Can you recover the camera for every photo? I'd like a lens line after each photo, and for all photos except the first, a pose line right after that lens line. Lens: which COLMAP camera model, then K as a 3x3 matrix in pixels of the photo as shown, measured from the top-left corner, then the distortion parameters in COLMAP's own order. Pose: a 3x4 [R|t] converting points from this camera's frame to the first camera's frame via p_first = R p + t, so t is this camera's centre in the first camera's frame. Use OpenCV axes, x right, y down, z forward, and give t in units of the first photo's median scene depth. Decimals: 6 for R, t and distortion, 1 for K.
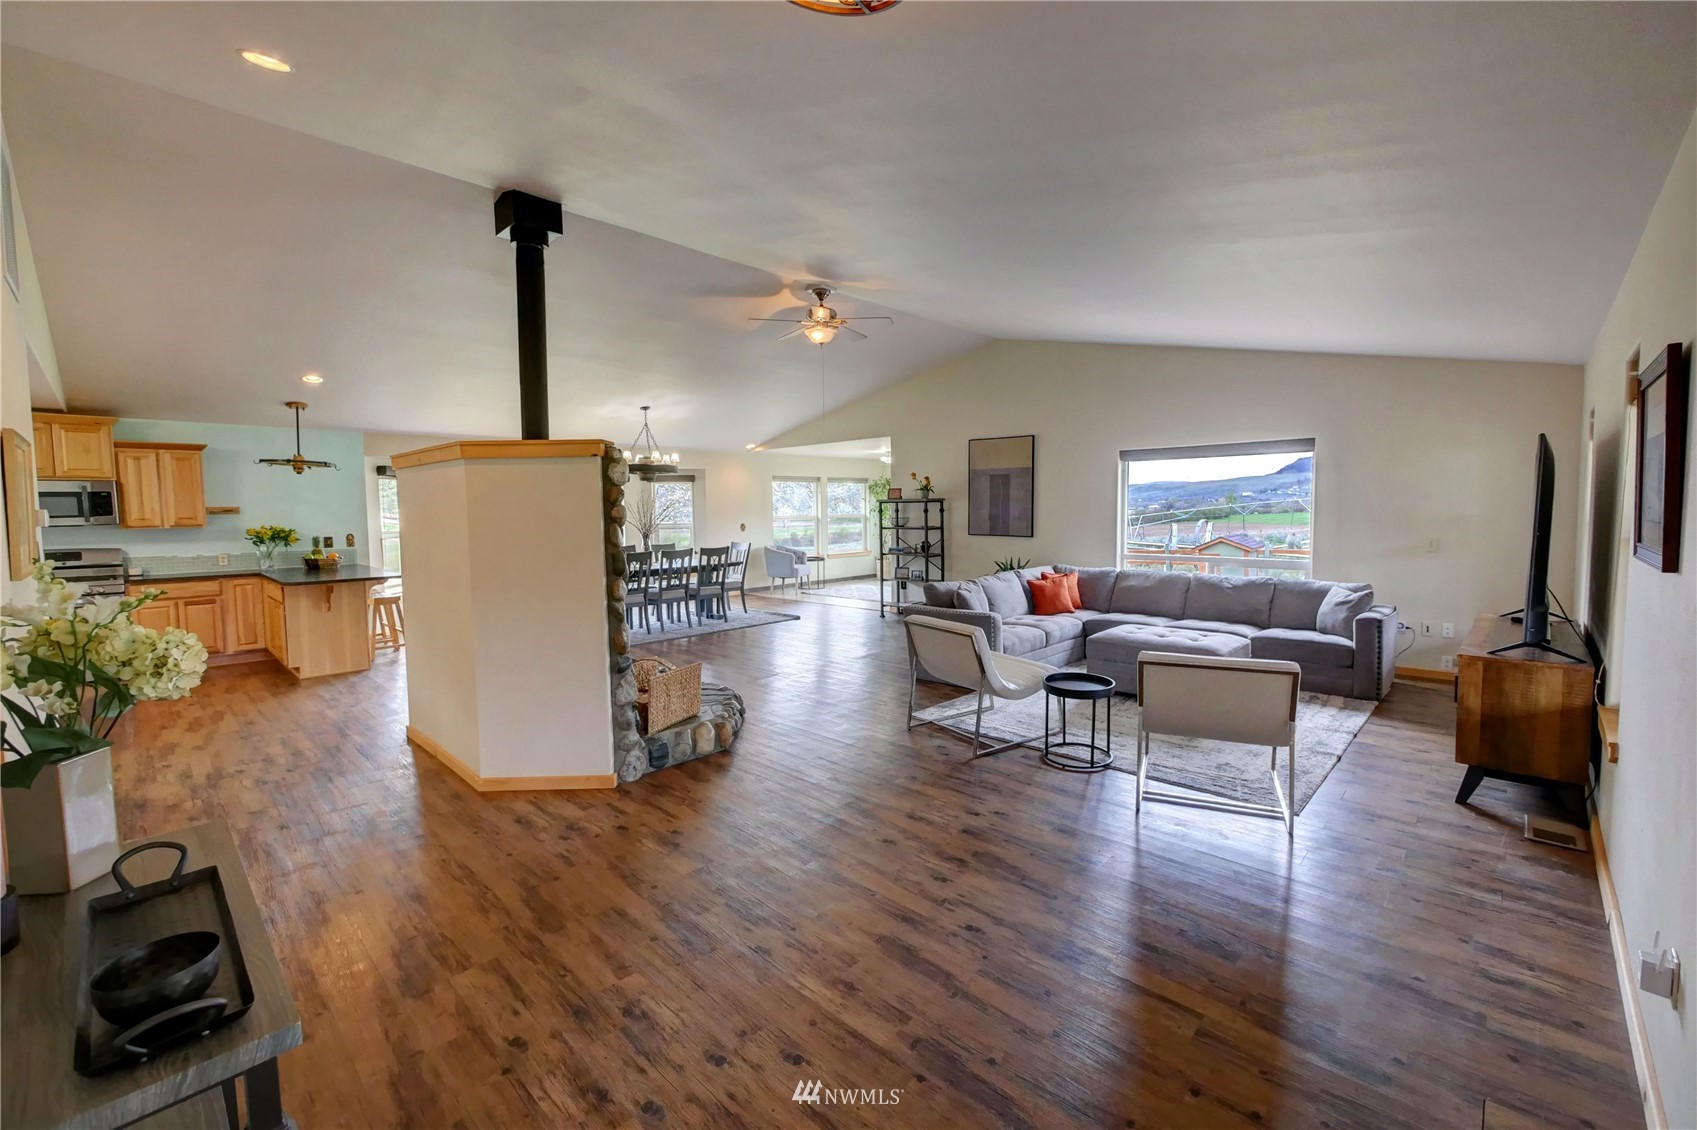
lens RADIAL K [[696.4, 0, 848.9], [0, 696.4, 560.7], [0, 0, 1]] dist [-0.003558, -0.000177]
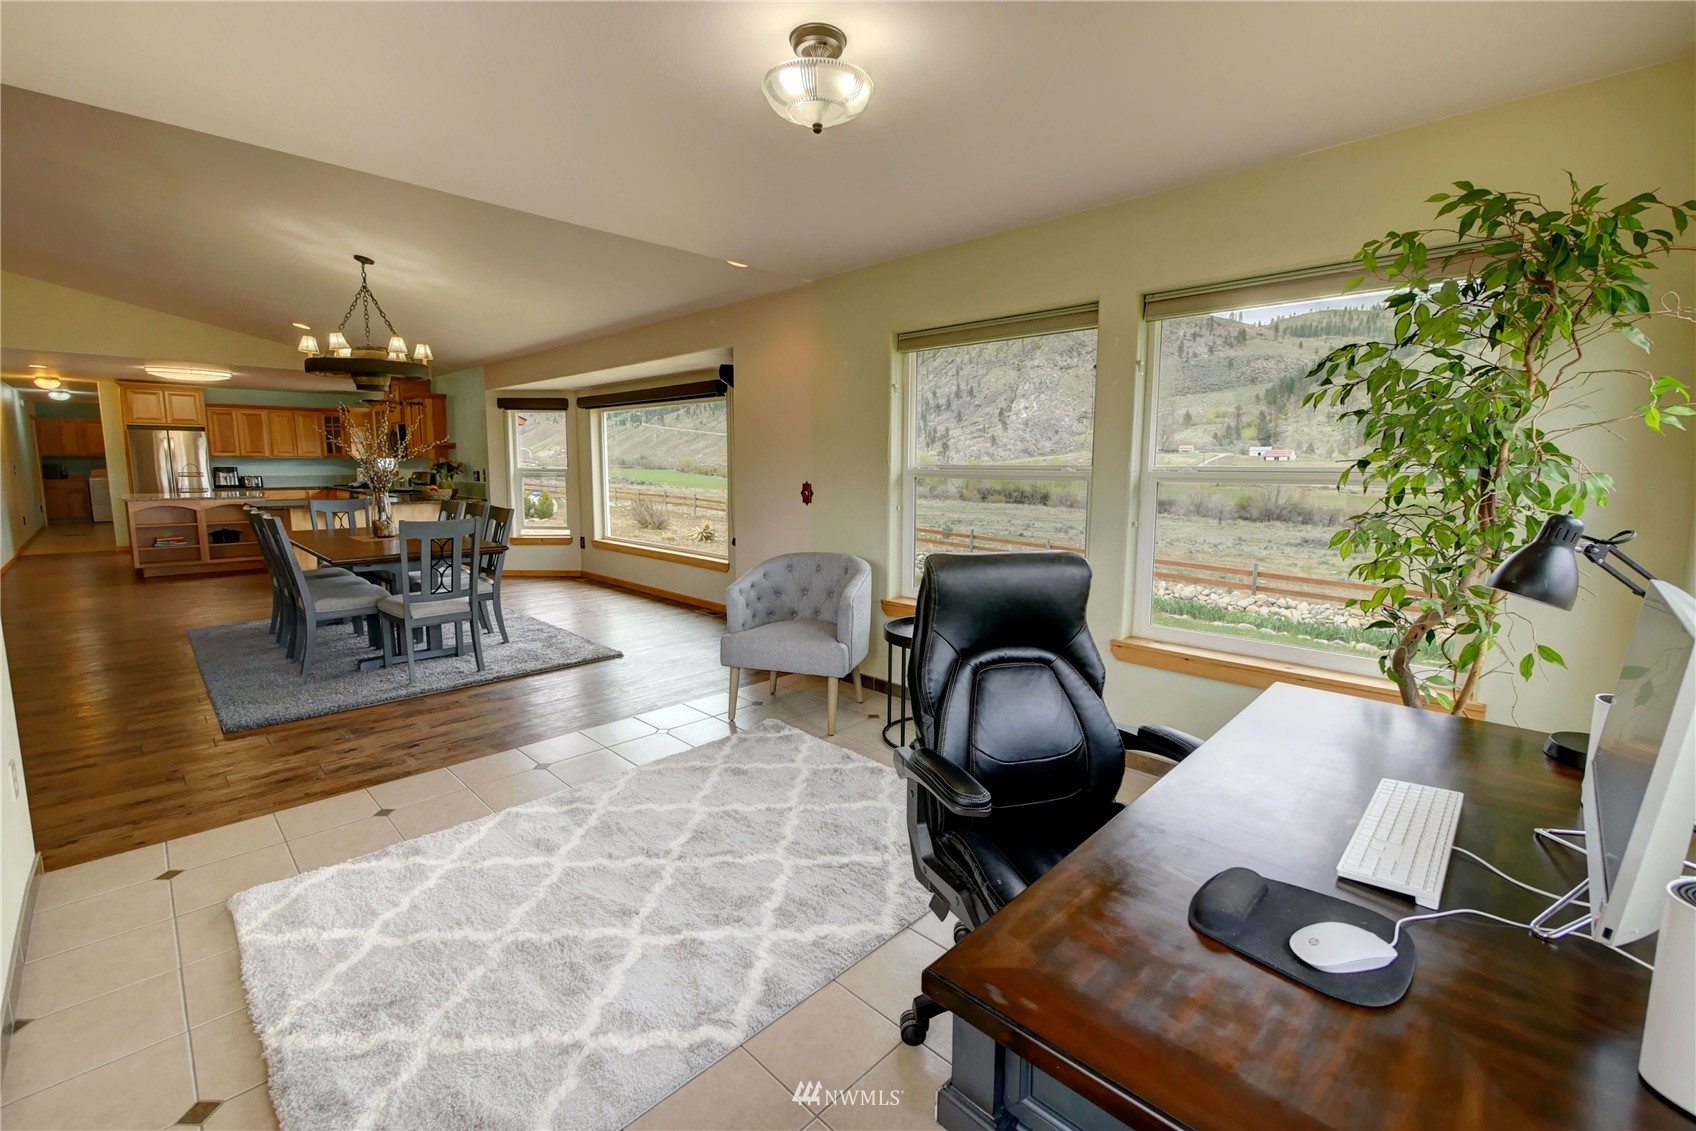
lens RADIAL K [[719.8, 0, 846.4], [0, 719.8, 554.1], [0, 0, 1]] dist [-0.005354, 0.000022]
pose [[-0.010251, 0.139488, -0.990171, 0.344491], [-0.082236, 0.986751, 0.139858, -0.108136], [0.996560, 0.082862, 0.001356, 1.554044]]
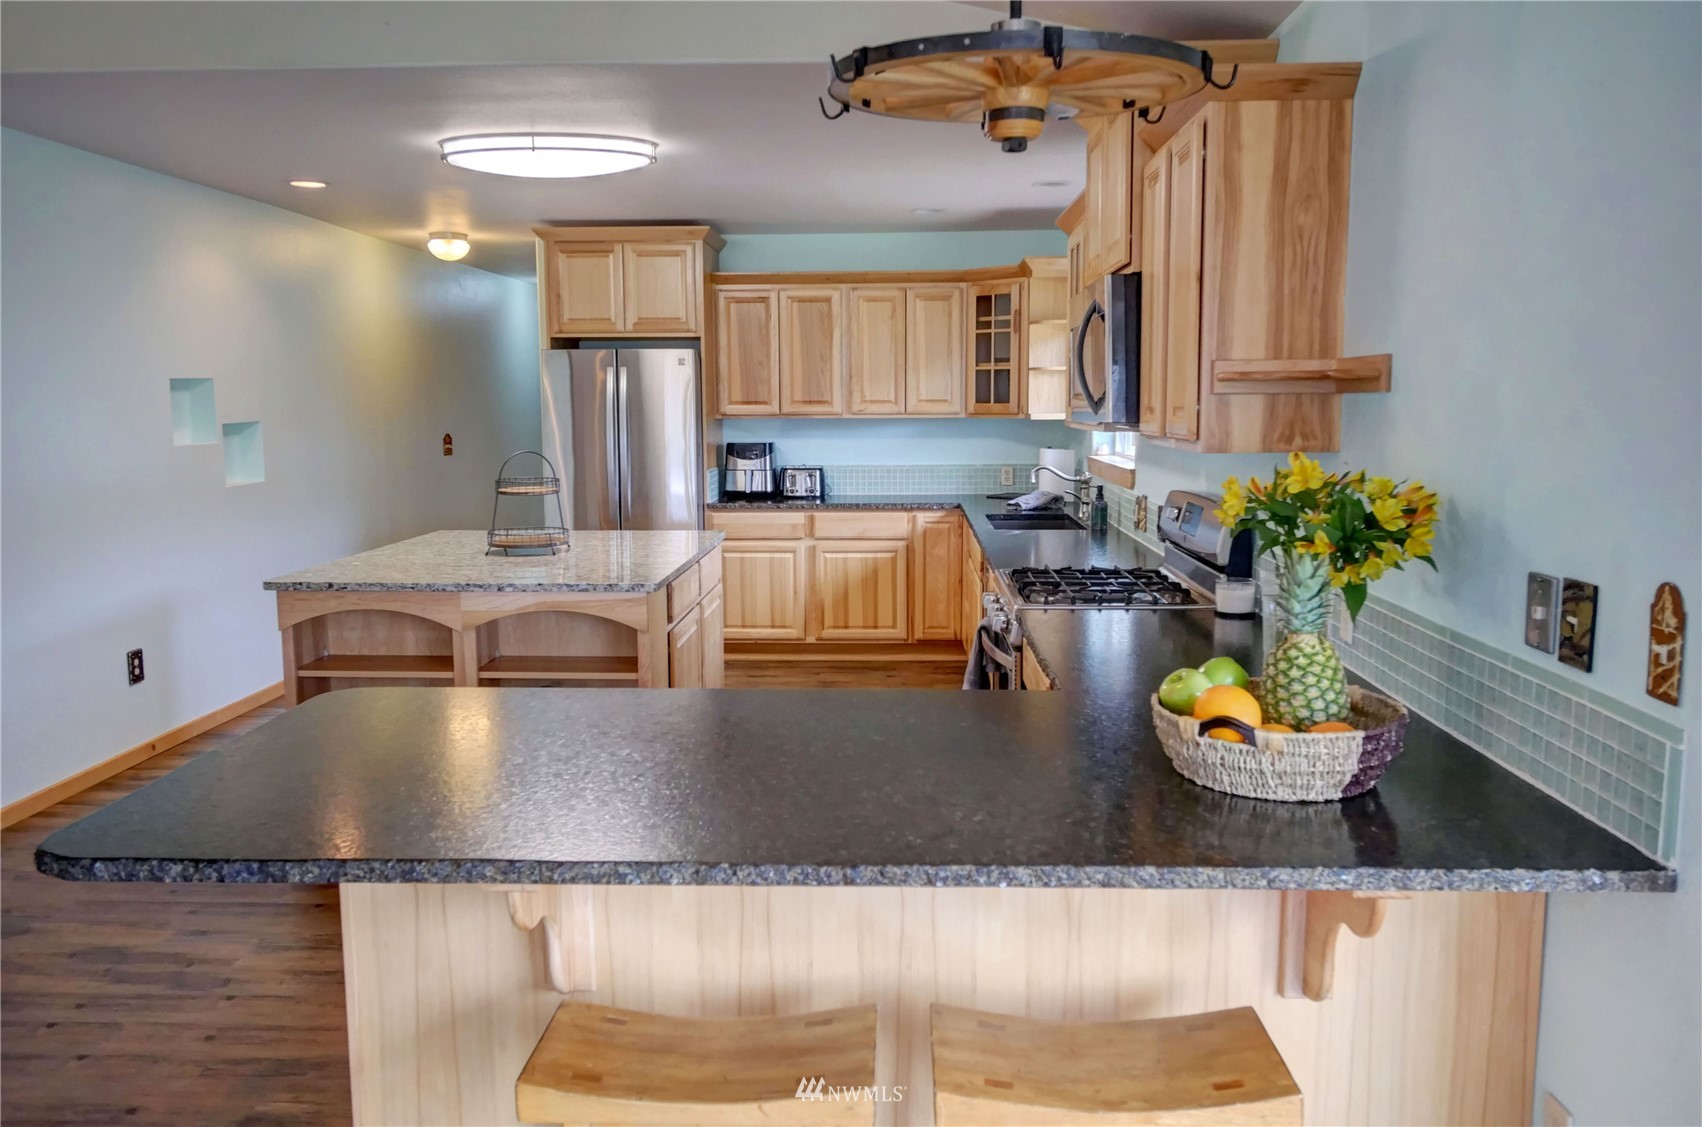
lens RADIAL K [[1268.5, 0, 847.9], [0, 1268.5, 557.5], [0, 0, 1]] dist [0.007625, 0.002312]
pose [[-0.748246, 0.097919, -0.656155, -0.493032], [-0.037260, 0.981284, 0.188928, -0.076355], [0.662374, 0.165813, -0.730593, 1.071046]]
